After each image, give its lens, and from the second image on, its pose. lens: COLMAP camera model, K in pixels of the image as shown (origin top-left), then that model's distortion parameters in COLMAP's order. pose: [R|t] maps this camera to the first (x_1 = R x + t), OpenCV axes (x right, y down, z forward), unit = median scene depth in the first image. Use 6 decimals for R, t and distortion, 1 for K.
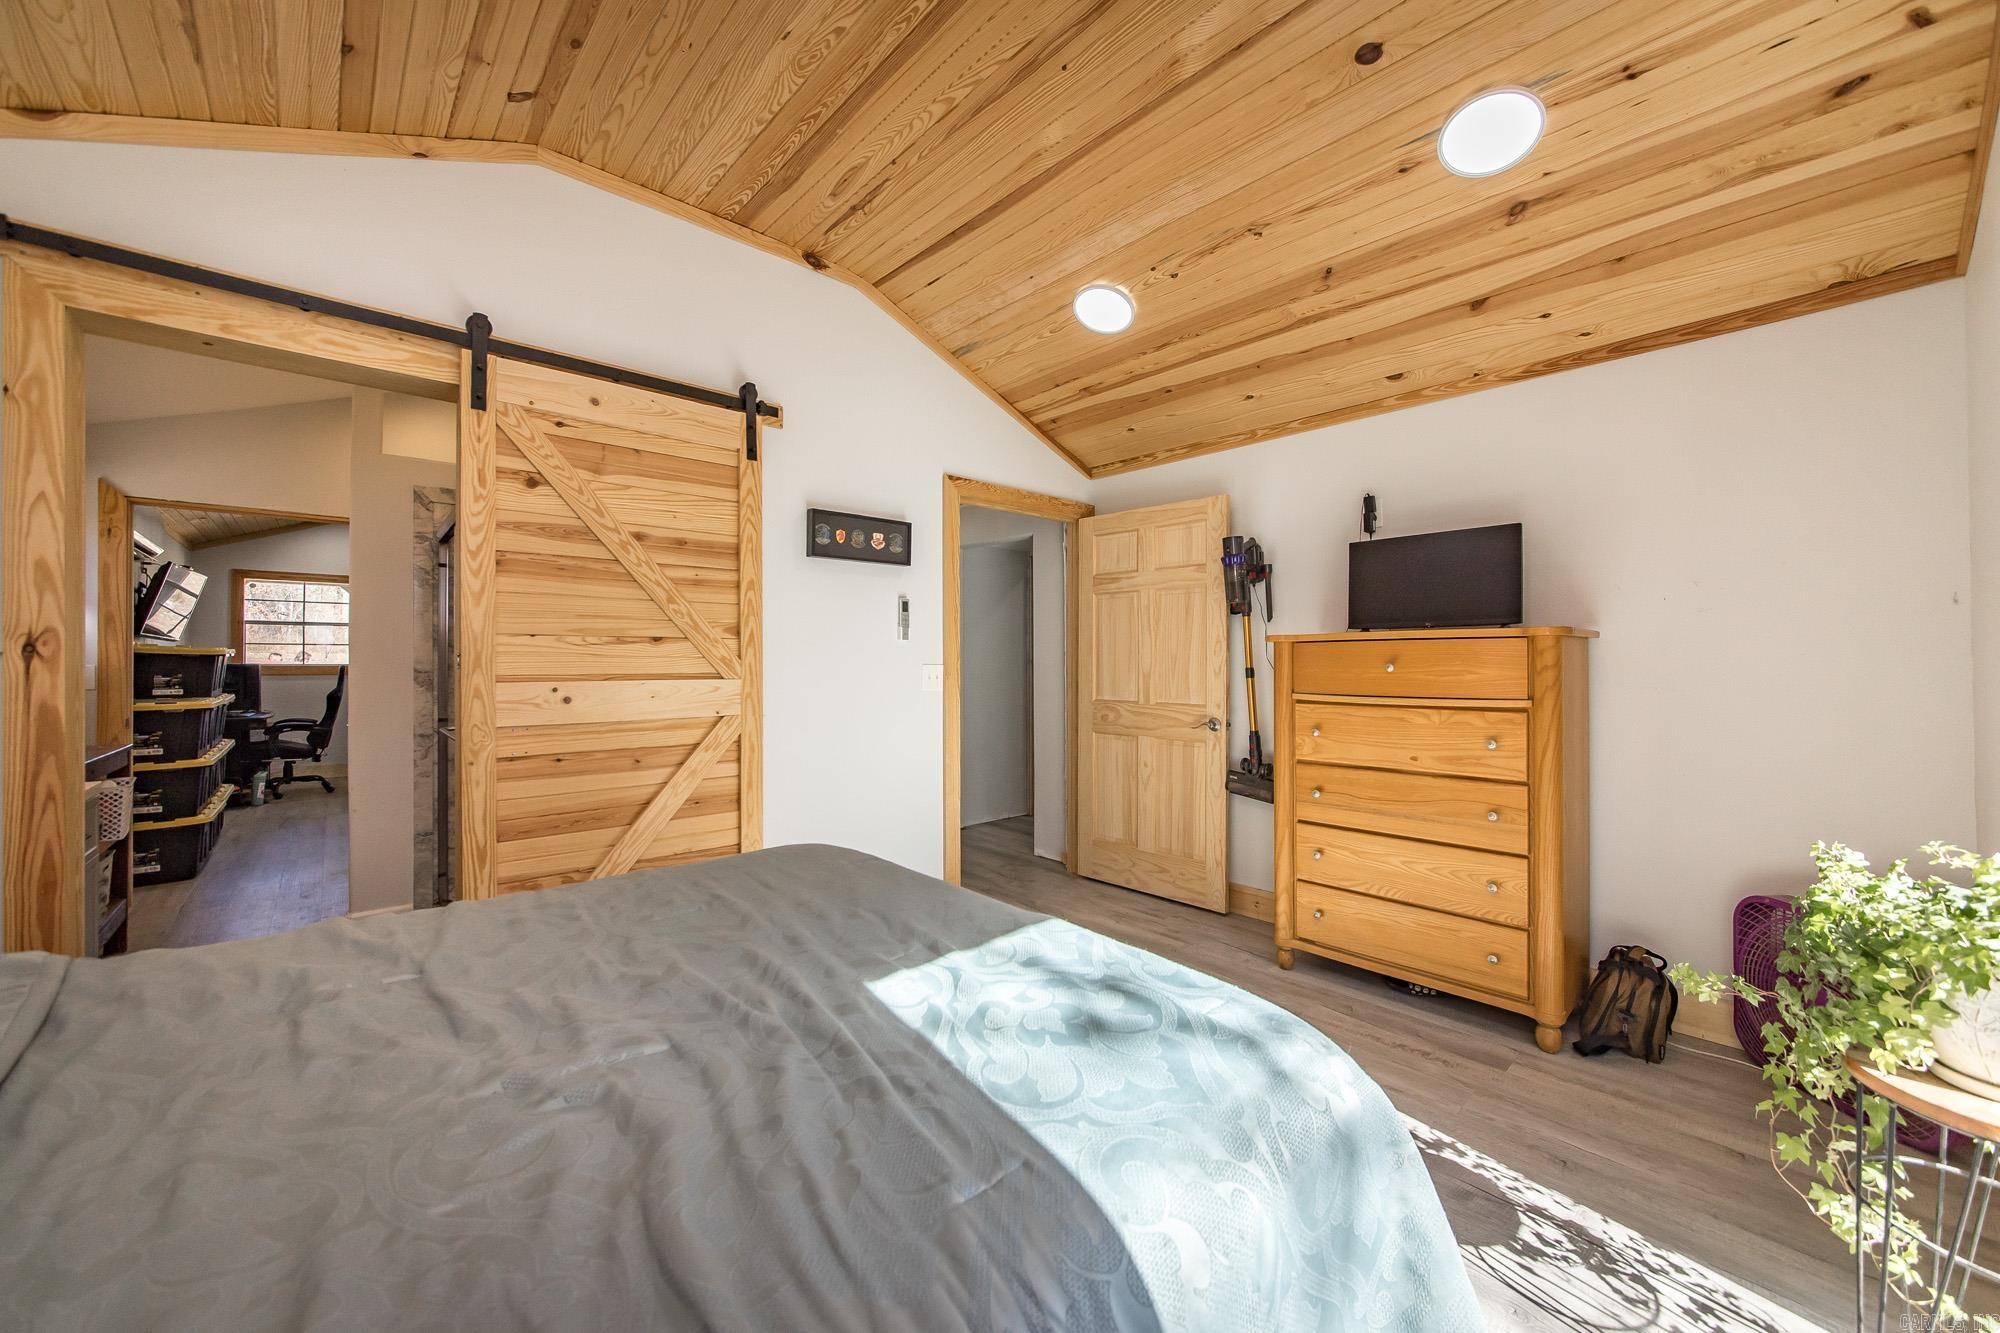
lens RADIAL K [[734.6, 0, 1009.4], [0, 734.6, 658.2], [0, 0, 1]] dist [-0.012385, 0.002866]
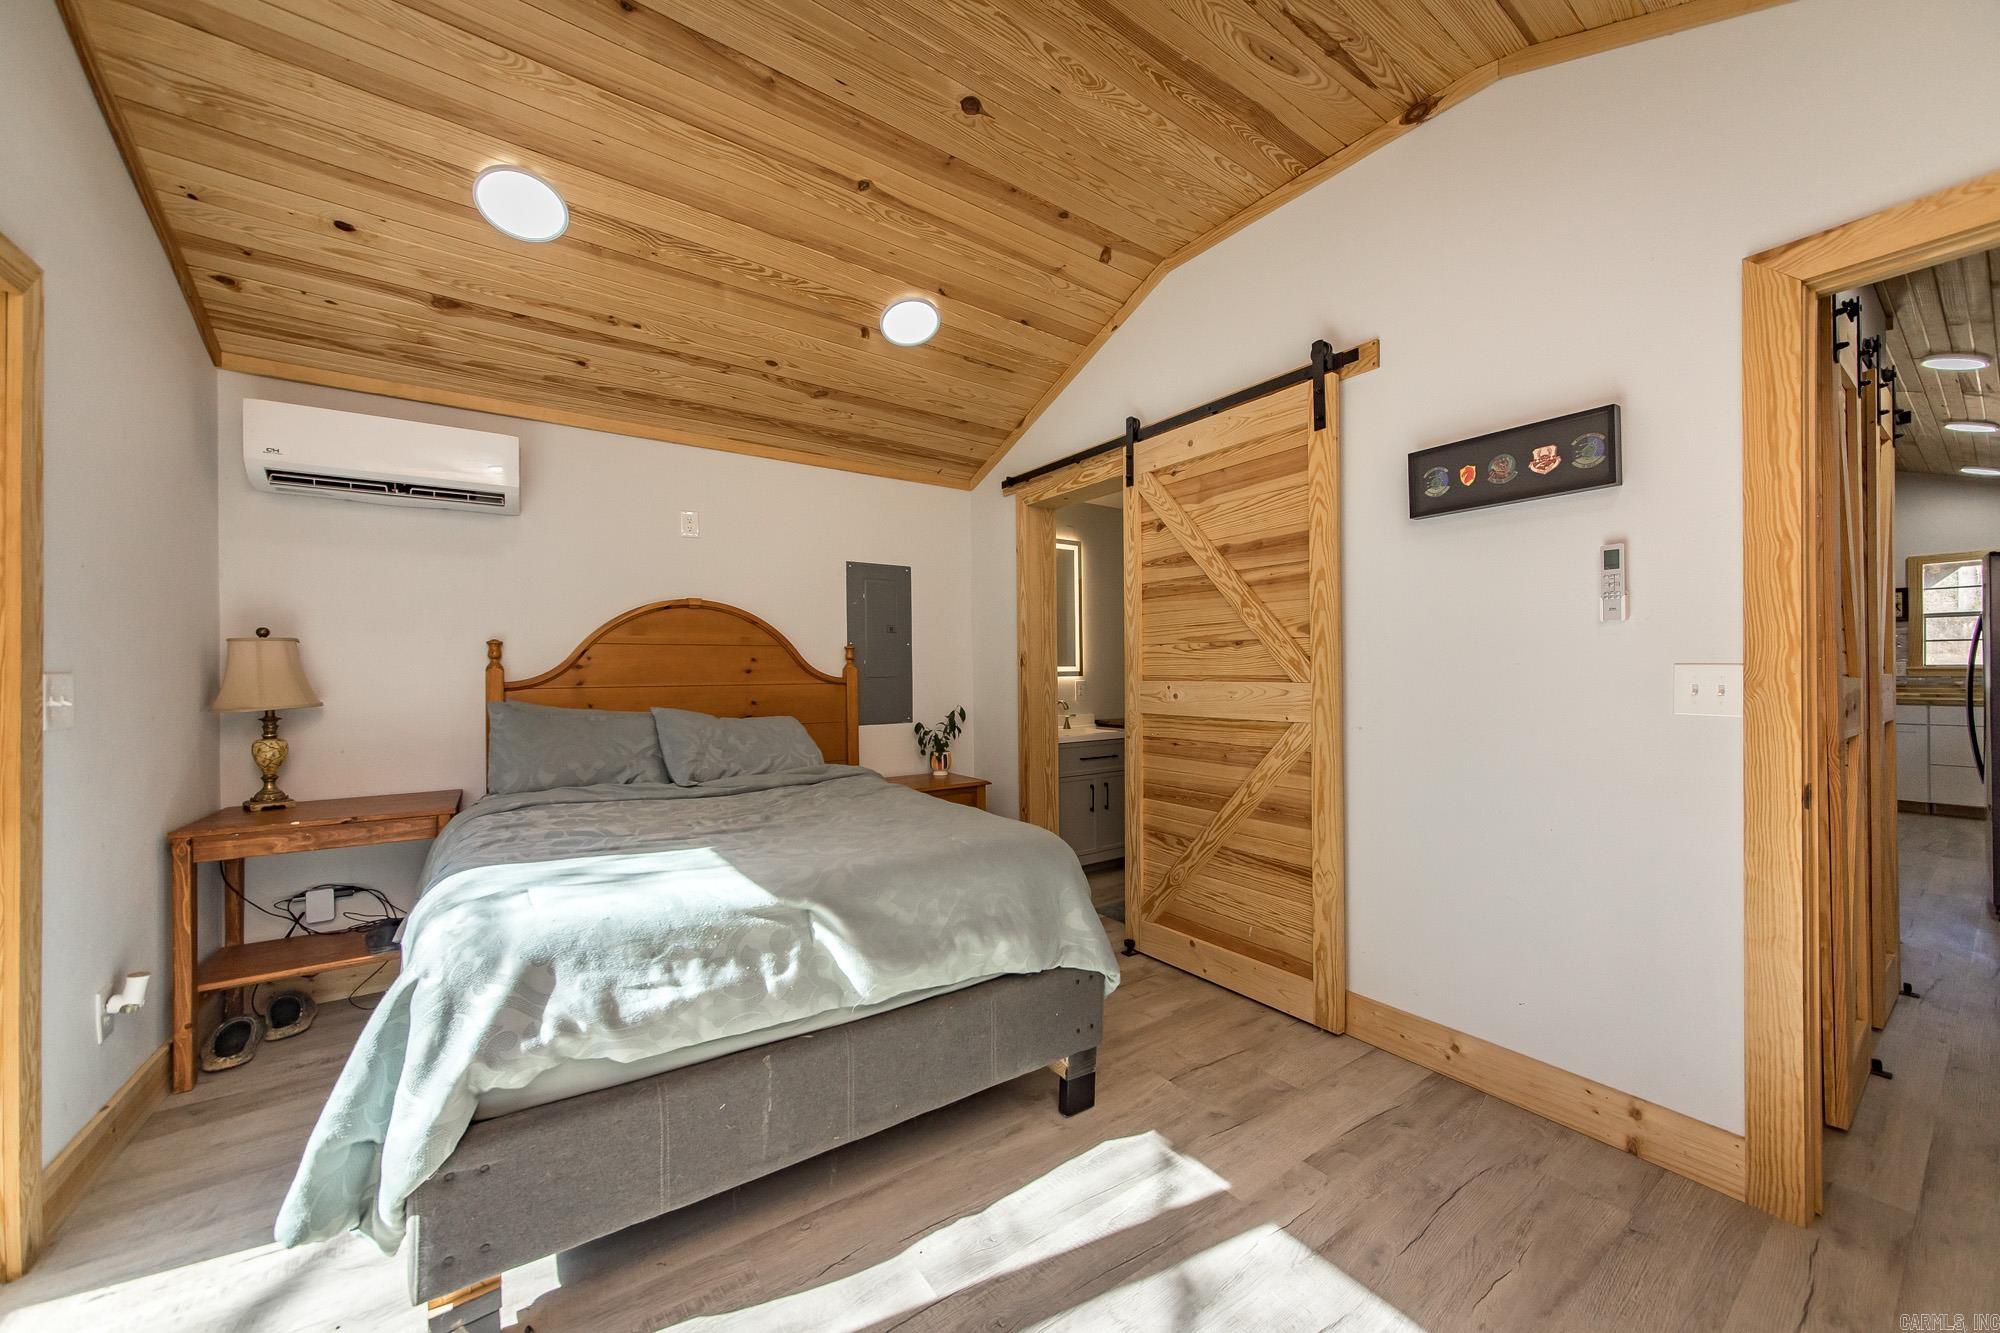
lens RADIAL K [[734.6, 0, 1010.9], [0, 734.6, 673.9], [0, 0, 1]] dist [-0.012385, 0.002866]
pose [[-0.129039, 0.006141, -0.991620, 0.587836], [0.015510, 0.999871, 0.004174, 0.009072], [0.991518, -0.014842, -0.129118, 0.790714]]
